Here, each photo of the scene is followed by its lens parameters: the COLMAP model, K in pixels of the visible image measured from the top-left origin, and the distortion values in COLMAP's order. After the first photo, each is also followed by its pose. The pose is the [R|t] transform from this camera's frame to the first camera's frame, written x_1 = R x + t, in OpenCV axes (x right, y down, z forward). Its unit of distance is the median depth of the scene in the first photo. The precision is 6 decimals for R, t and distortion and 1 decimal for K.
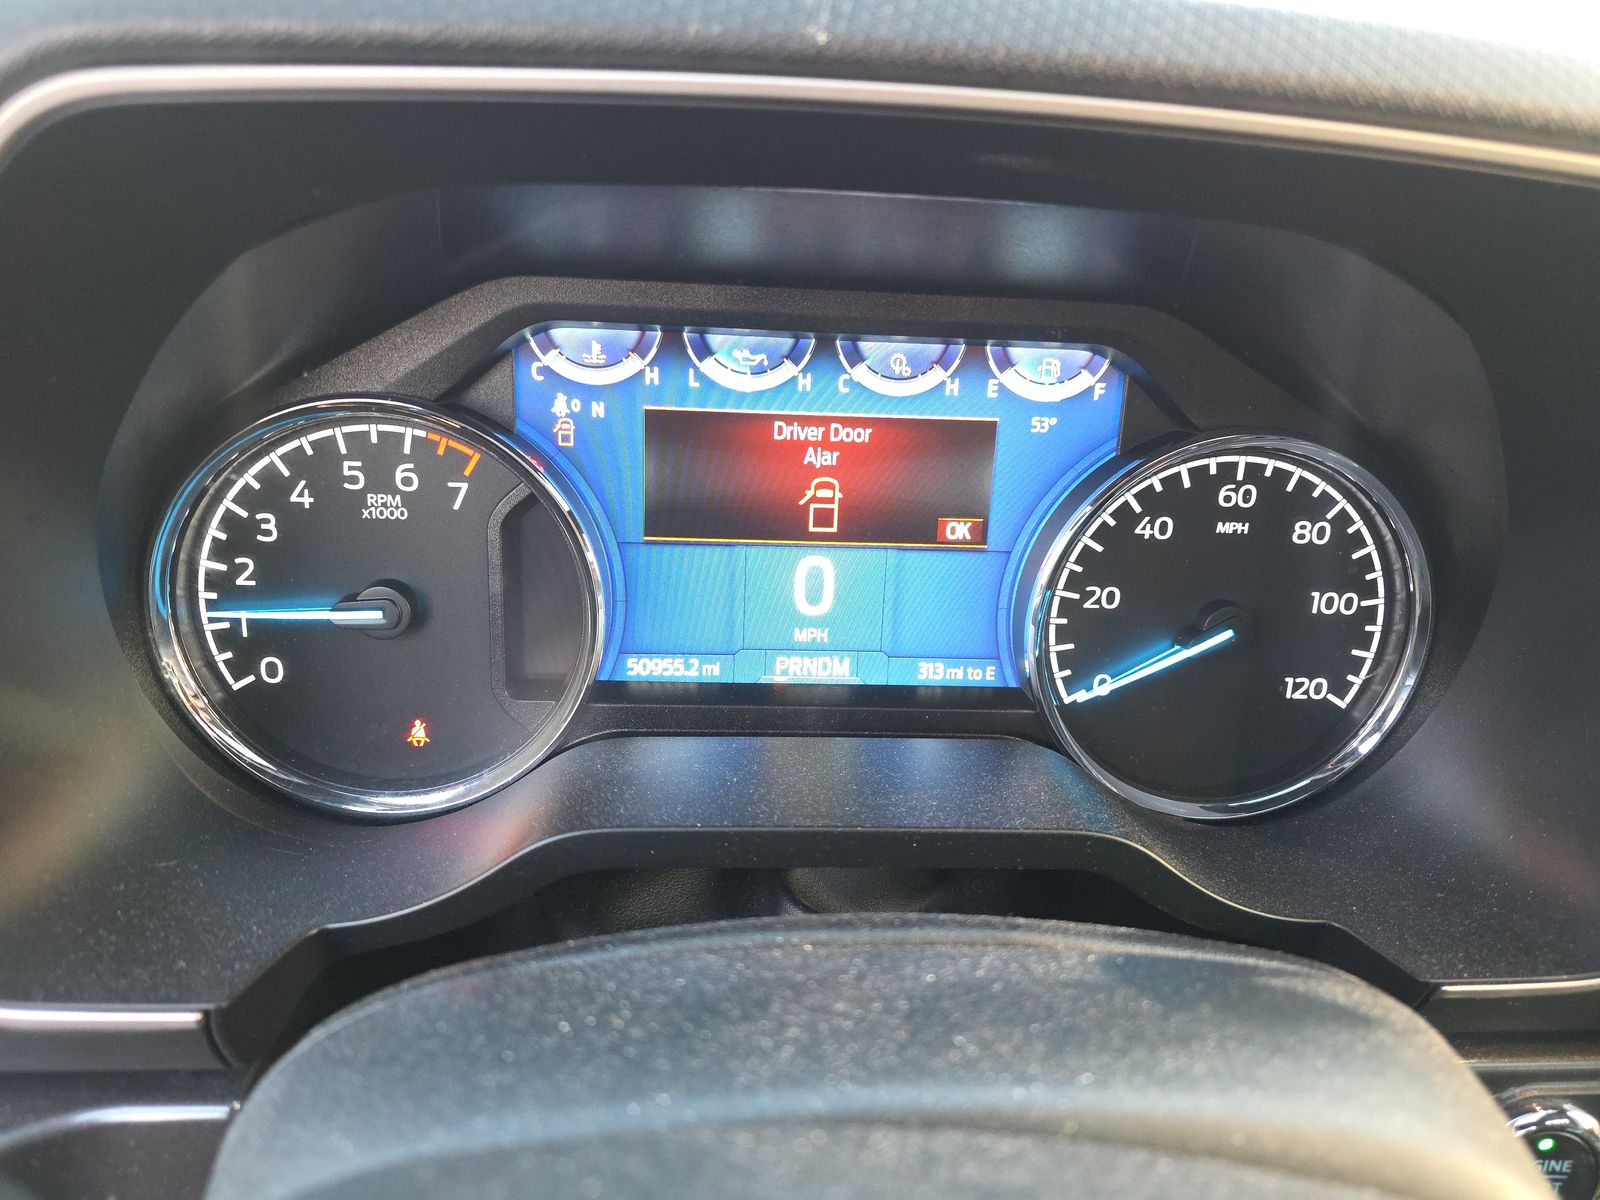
lens RADIAL K [[1038.8, 0, 796.1], [0, 1038.8, 586.2], [0, 0, 1]] dist [-0.002628, -0.000787]
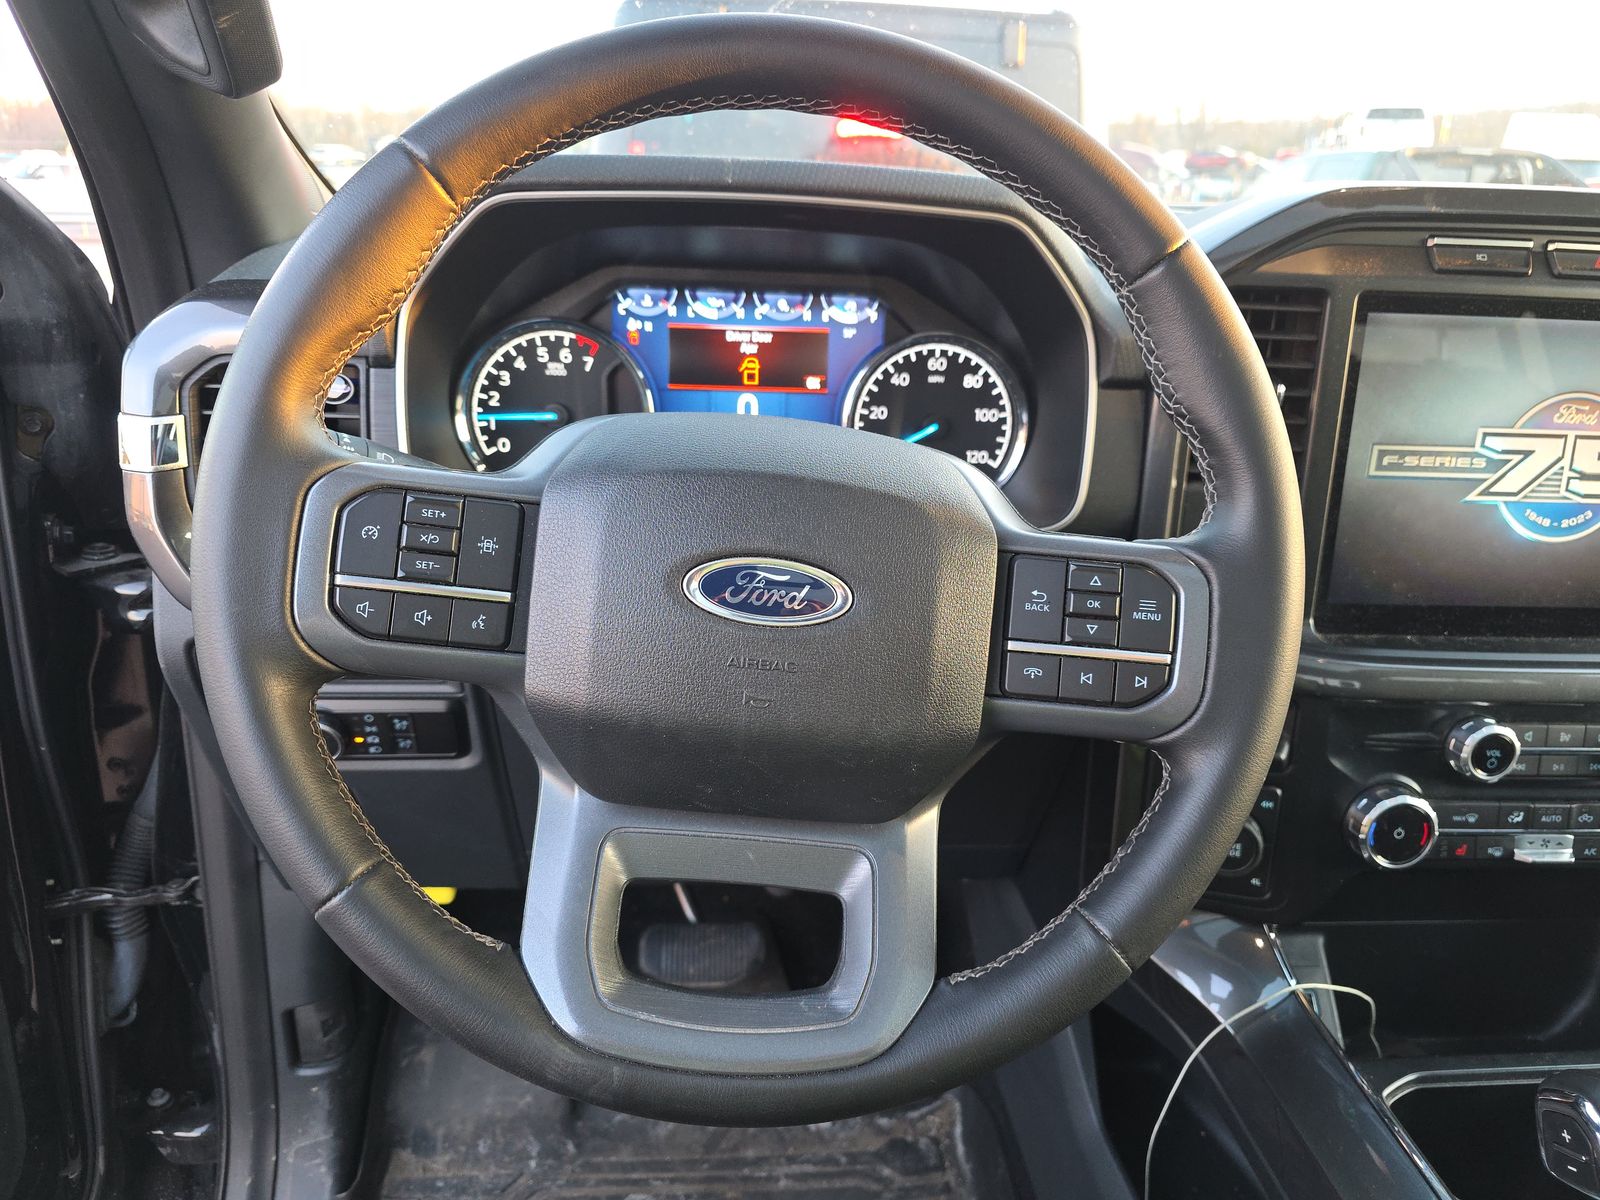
lens RADIAL K [[1038.8, 0, 804.8], [0, 1038.8, 615.0], [0, 0, 1]] dist [-0.002628, -0.000787]
pose [[0.999964, -0.008044, 0.002747, 0.134645], [0.007921, 0.999078, 0.042198, 0.357426], [-0.003084, -0.042174, 0.999106, -1.255572]]
